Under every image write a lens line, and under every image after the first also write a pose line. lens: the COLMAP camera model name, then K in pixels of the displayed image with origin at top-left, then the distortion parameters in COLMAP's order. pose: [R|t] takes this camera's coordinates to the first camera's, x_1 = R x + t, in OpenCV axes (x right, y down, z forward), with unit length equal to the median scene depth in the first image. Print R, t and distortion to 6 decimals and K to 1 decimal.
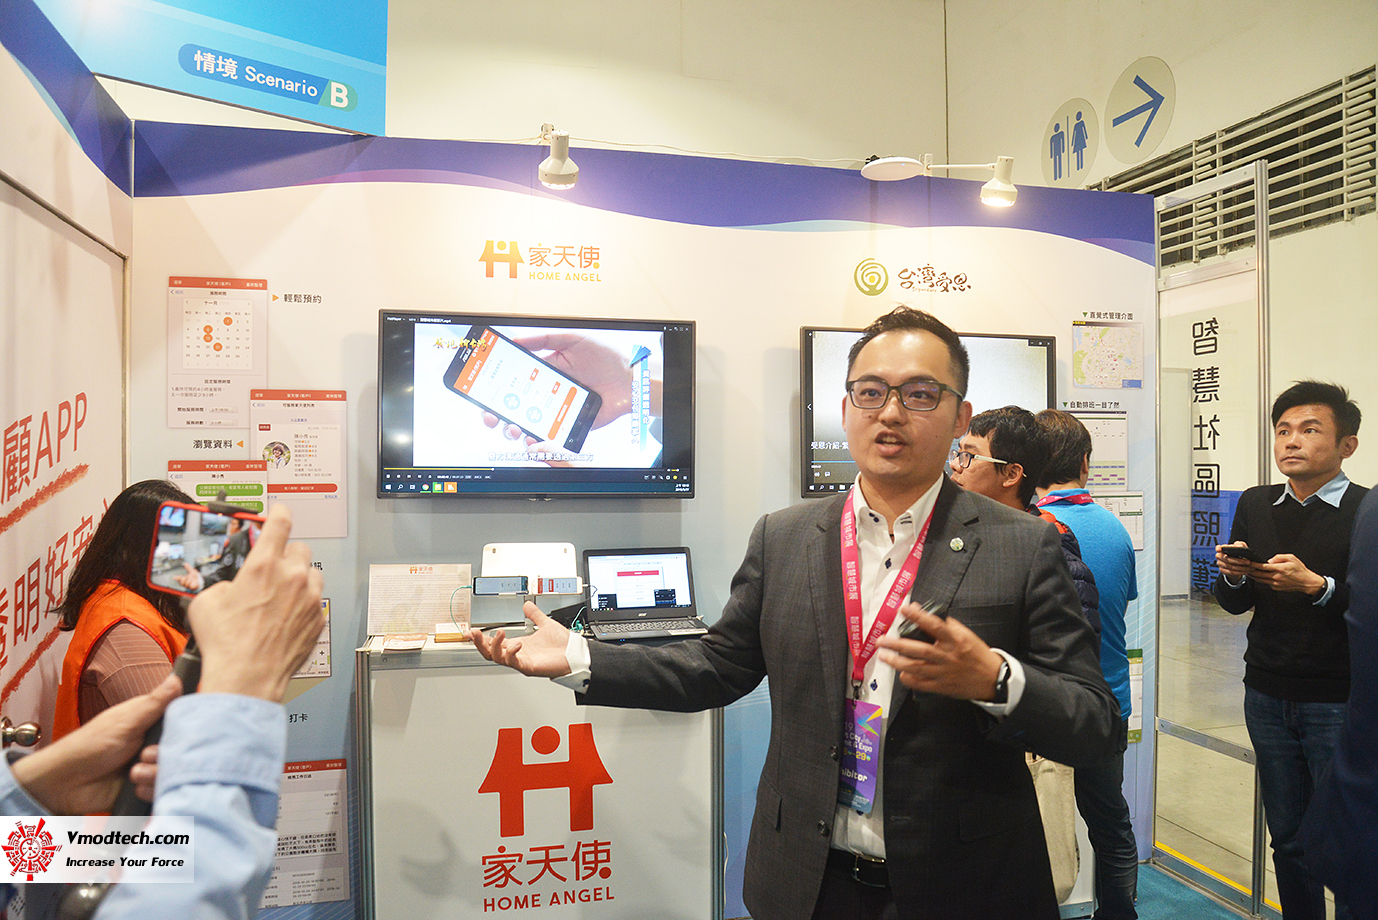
lens RADIAL K [[945.1, 0, 686.4], [0, 945.1, 459.2], [0, 0, 1]] dist [-0.066332, 0.020032]
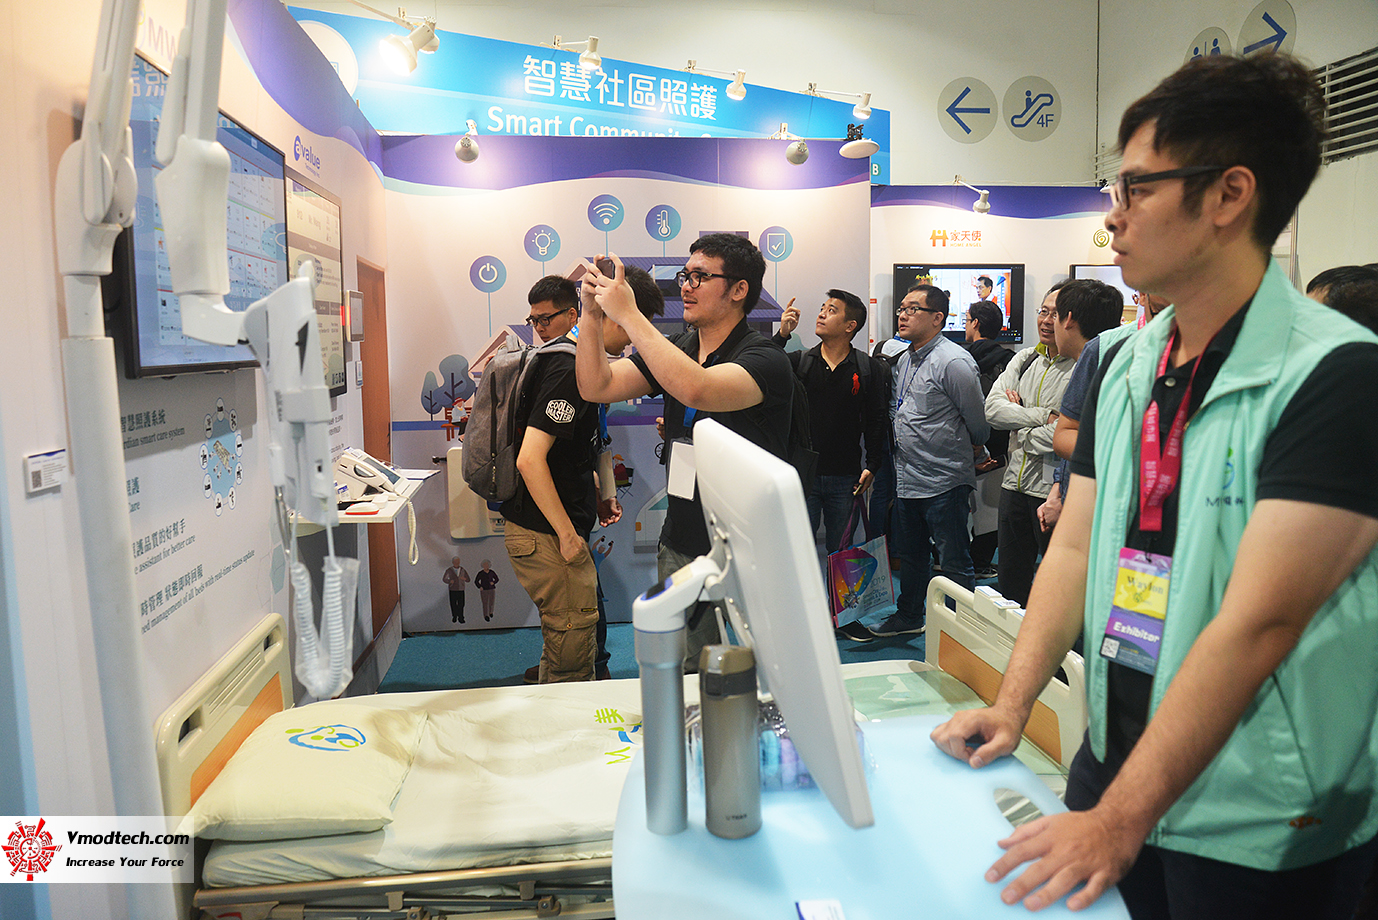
lens RADIAL K [[945.1, 0, 689.5], [0, 945.1, 450.3], [0, 0, 1]] dist [-0.066332, 0.020032]
pose [[0.993834, -0.007977, -0.110587, -0.535799], [0.021371, 0.992487, 0.120467, 0.007793], [0.108795, -0.122087, 0.986539, -1.314504]]
